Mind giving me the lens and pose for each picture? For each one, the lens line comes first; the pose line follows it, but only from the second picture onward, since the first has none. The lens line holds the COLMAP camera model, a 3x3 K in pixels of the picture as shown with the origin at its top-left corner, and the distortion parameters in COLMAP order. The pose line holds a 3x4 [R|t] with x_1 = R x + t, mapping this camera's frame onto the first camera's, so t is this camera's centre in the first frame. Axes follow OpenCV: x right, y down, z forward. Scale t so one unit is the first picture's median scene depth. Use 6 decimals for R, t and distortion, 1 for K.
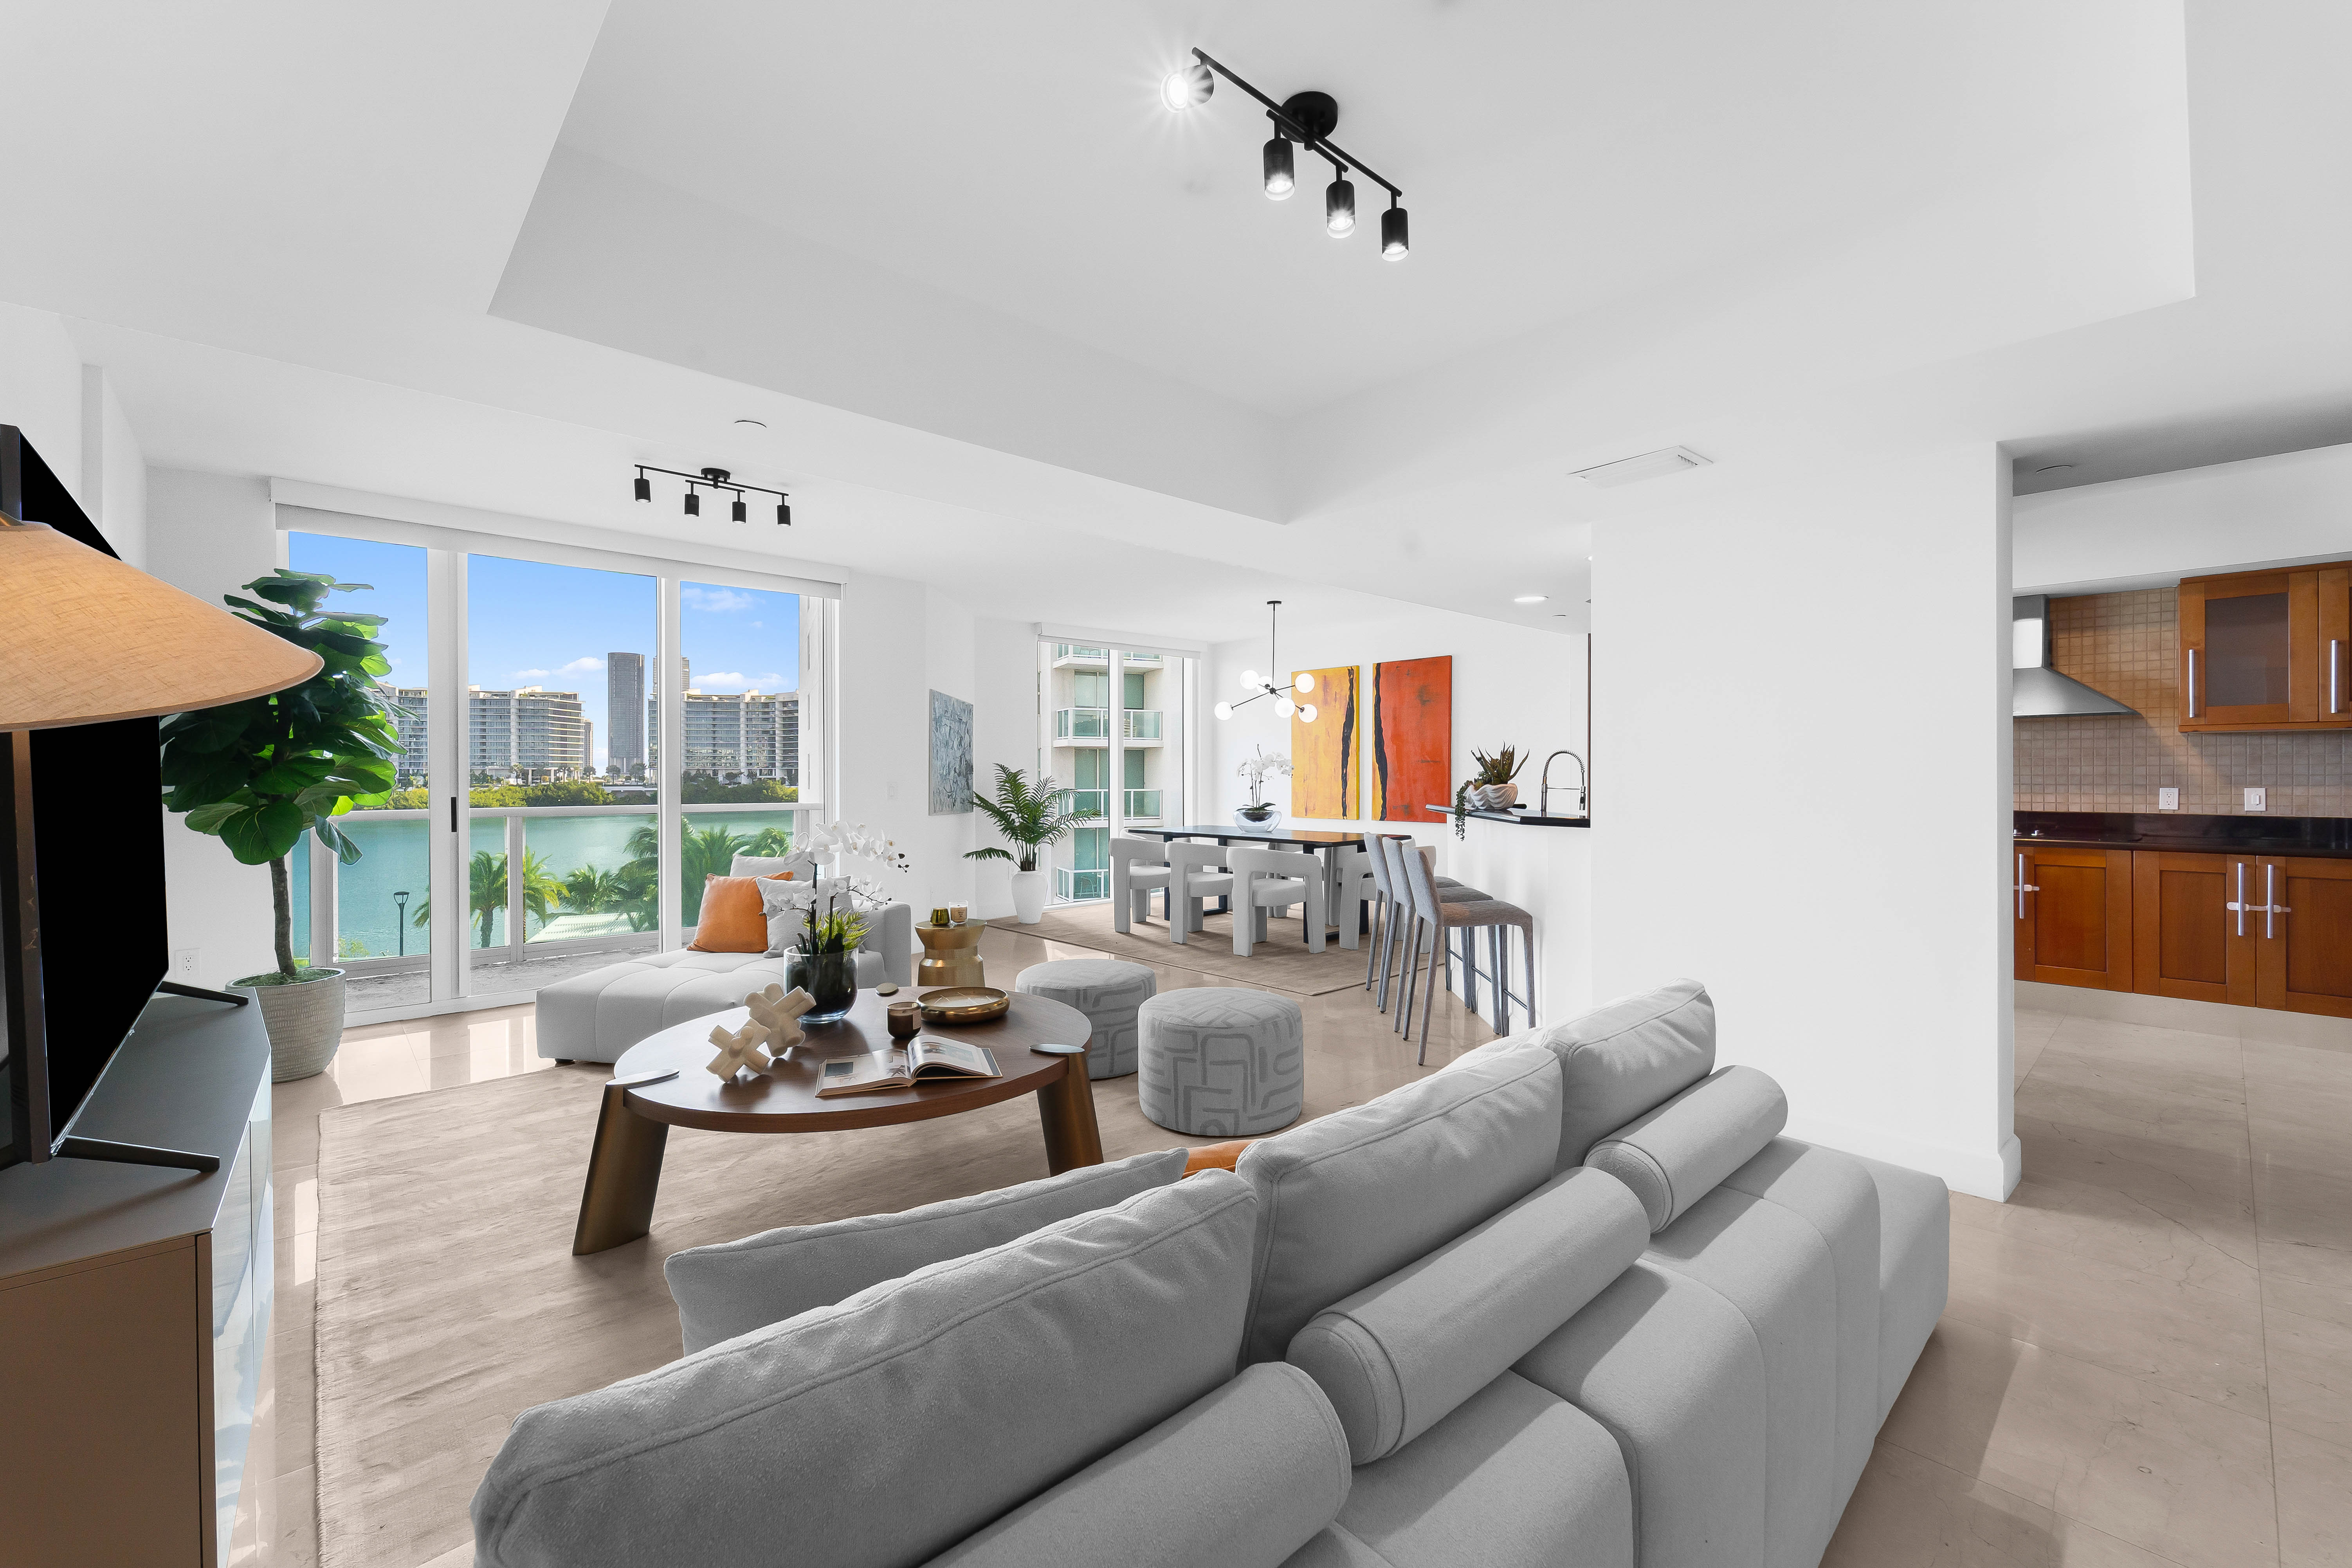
lens RADIAL K [[1047.1, 0, 1262.0], [0, 1047.1, 779.2], [0, 0, 1]] dist [-0.020531, -0.001331]
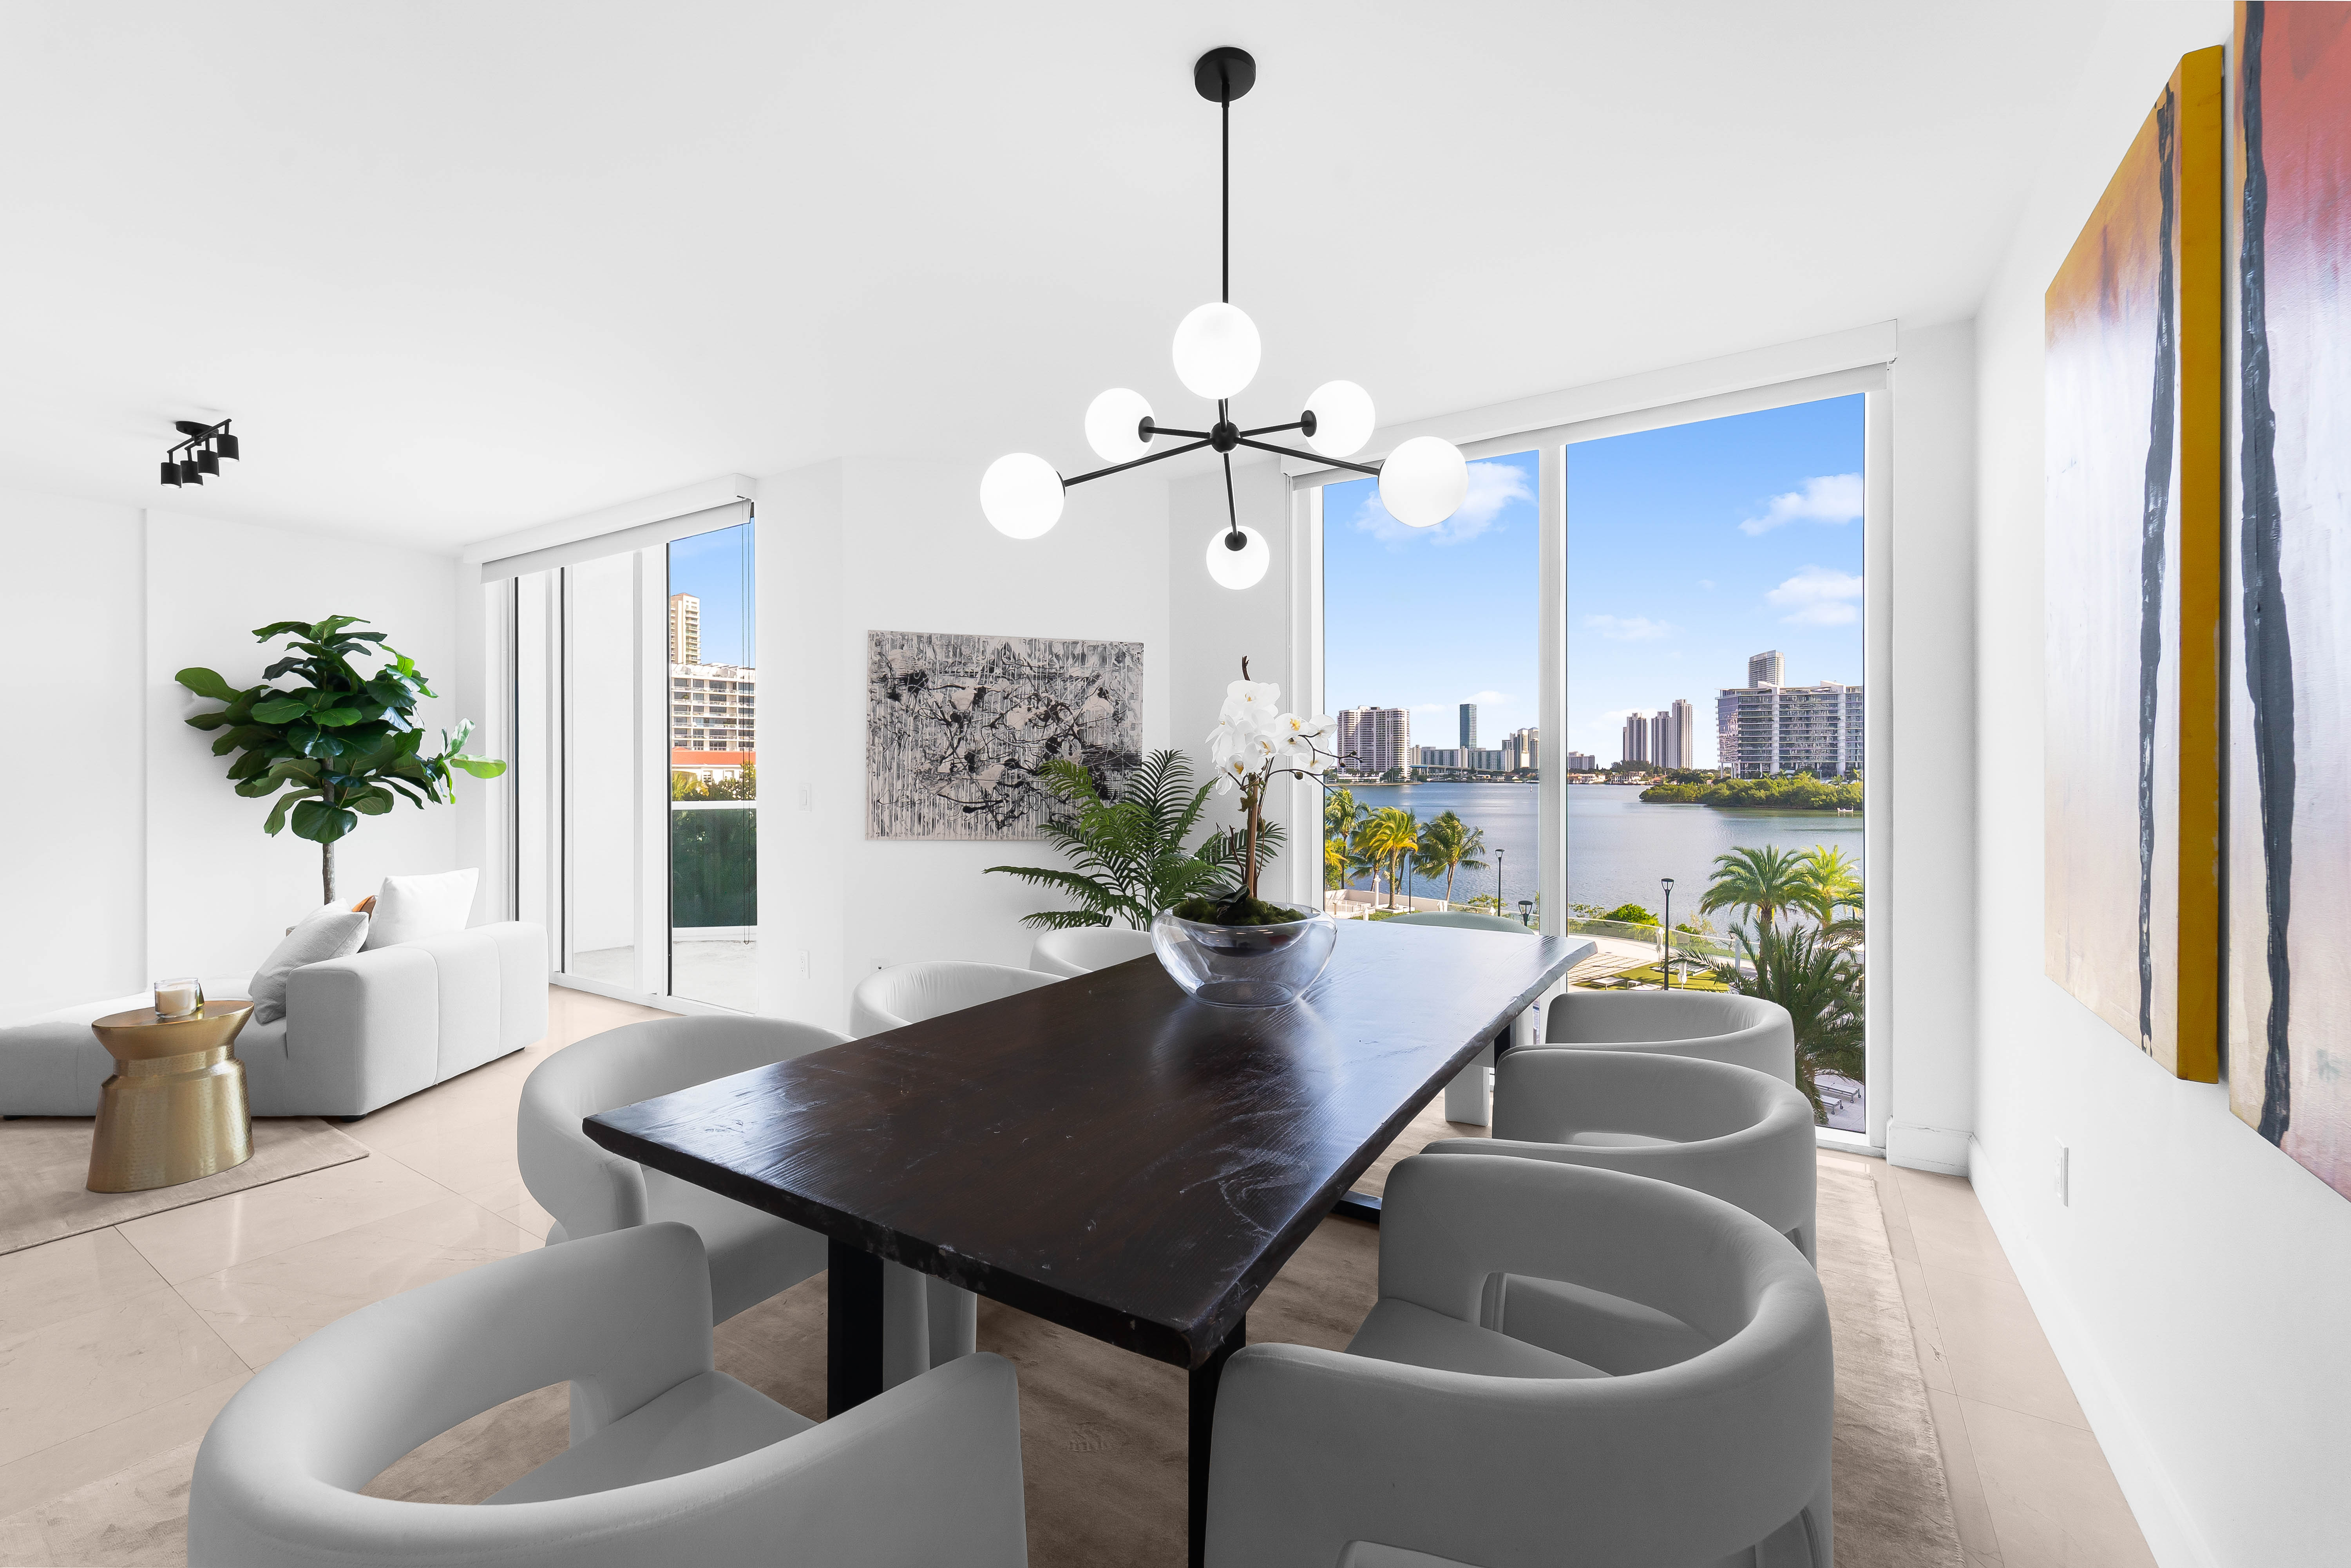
lens RADIAL K [[1046.6, 0, 1130.8], [0, 1046.6, 785.6], [0, 0, 1]] dist [-0.020531, -0.001331]
pose [[0.247803, 0.014353, -0.968704, 0.286681], [-0.001919, 0.999896, 0.014325, -0.004332], [0.968809, -0.001691, 0.247804, 0.899786]]
